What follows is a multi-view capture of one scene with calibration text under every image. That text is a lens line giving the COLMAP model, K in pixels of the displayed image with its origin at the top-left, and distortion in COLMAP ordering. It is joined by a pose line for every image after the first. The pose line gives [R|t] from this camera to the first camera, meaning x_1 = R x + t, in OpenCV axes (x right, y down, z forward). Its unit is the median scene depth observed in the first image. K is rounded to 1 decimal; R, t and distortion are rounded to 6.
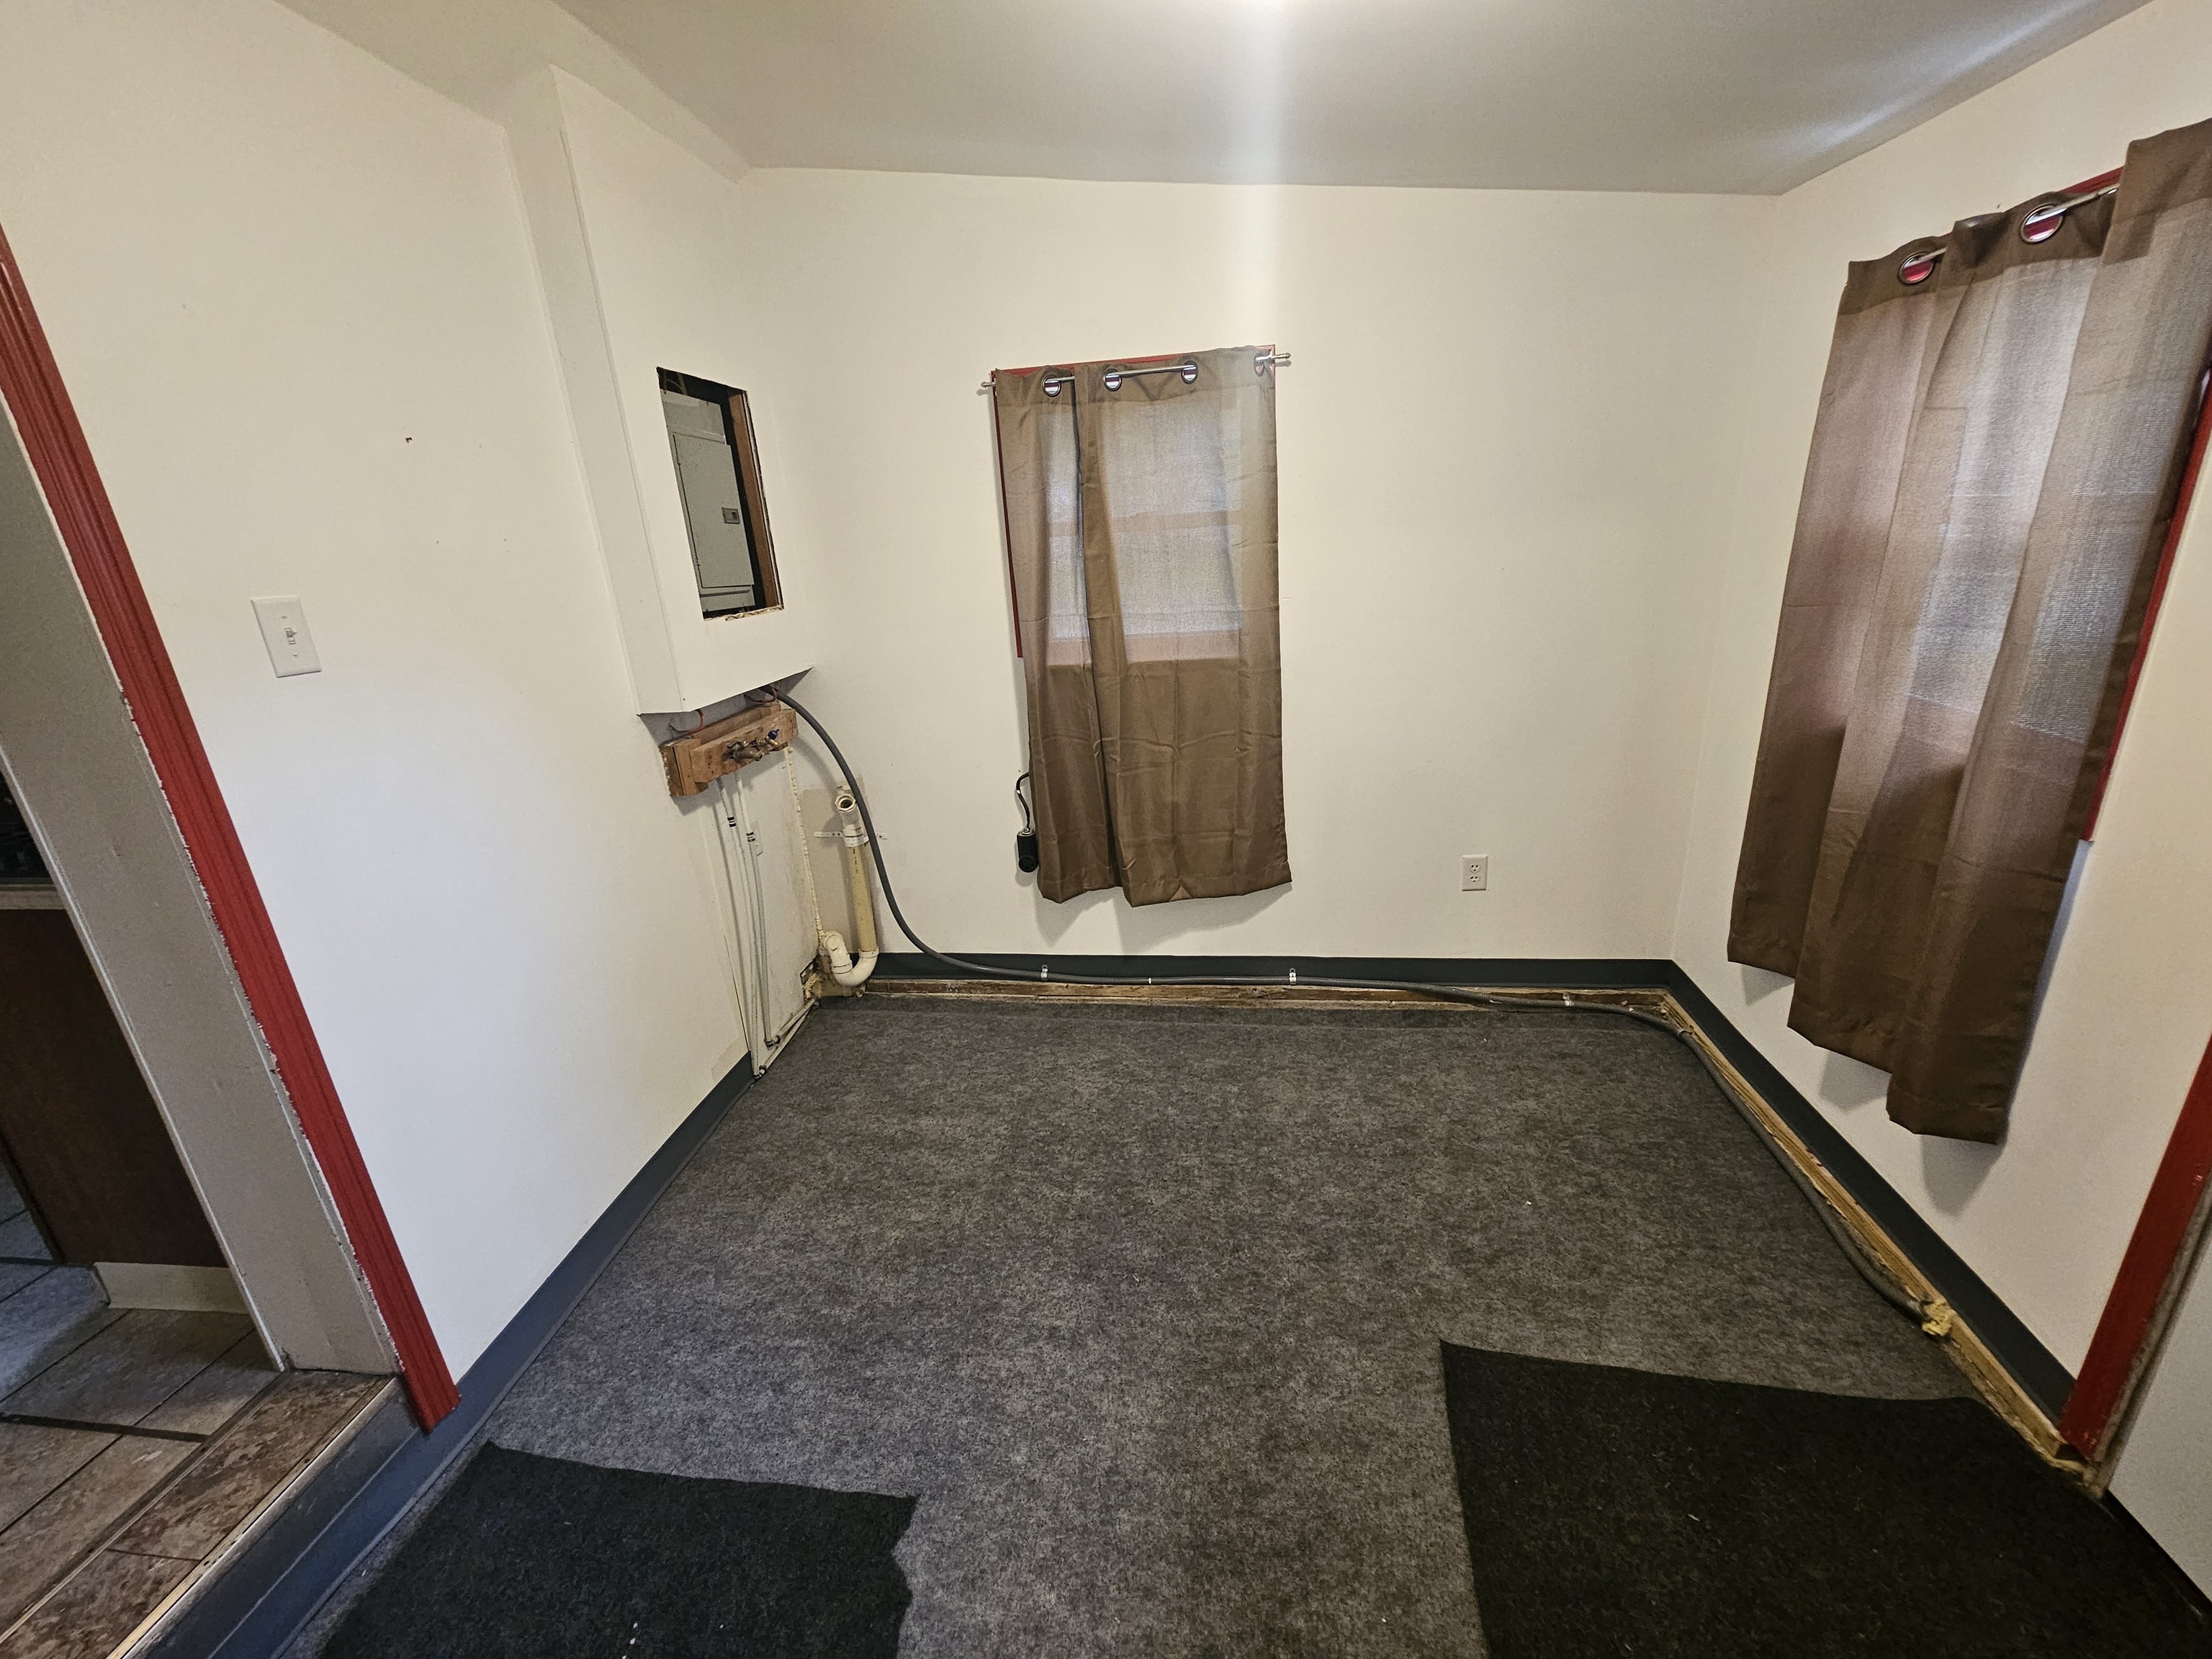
lens RADIAL K [[912.2, 0, 1101.2], [0, 912.2, 837.2], [0, 0, 1]] dist [-0.000093, 0.001279]
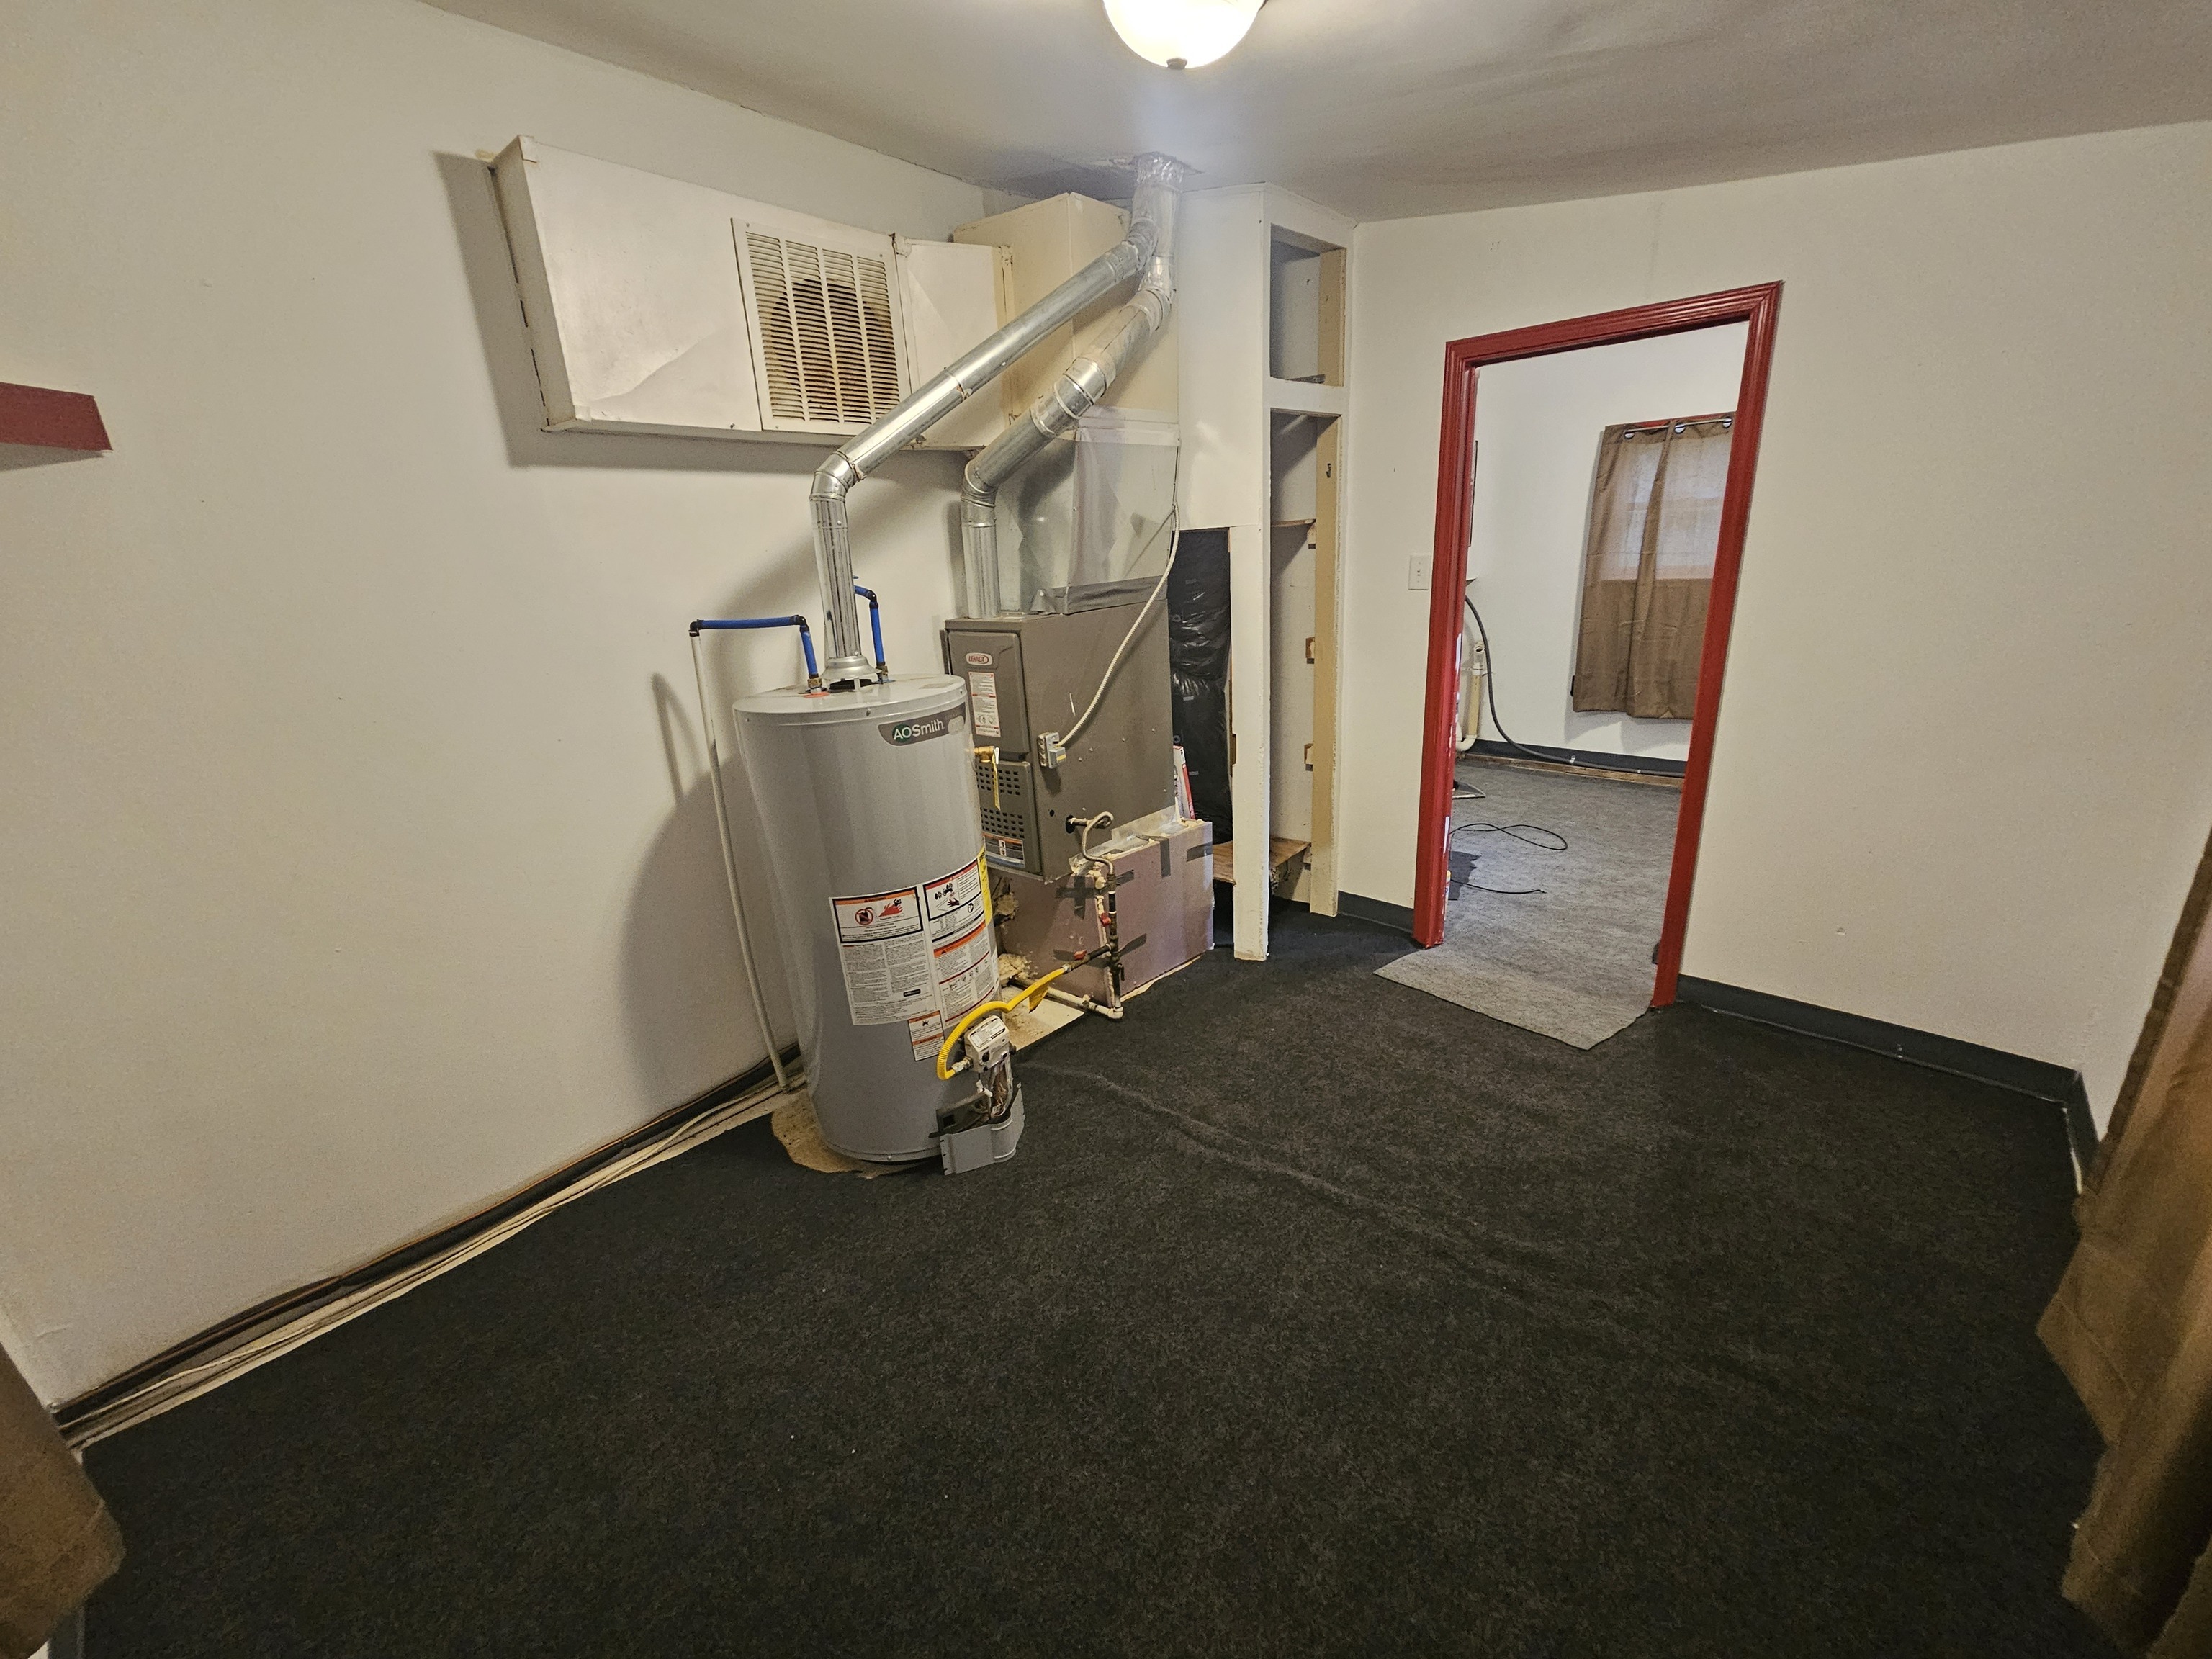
lens RADIAL K [[890.0, 0, 1115.9], [0, 890.0, 836.6], [0, 0, 1]] dist [0.015670, -0.003896]
pose [[0.827120, 0.189553, -0.529096, 0.169617], [-0.184587, 0.980806, 0.062822, 0.388347], [0.530849, 0.045703, 0.846233, -1.043507]]
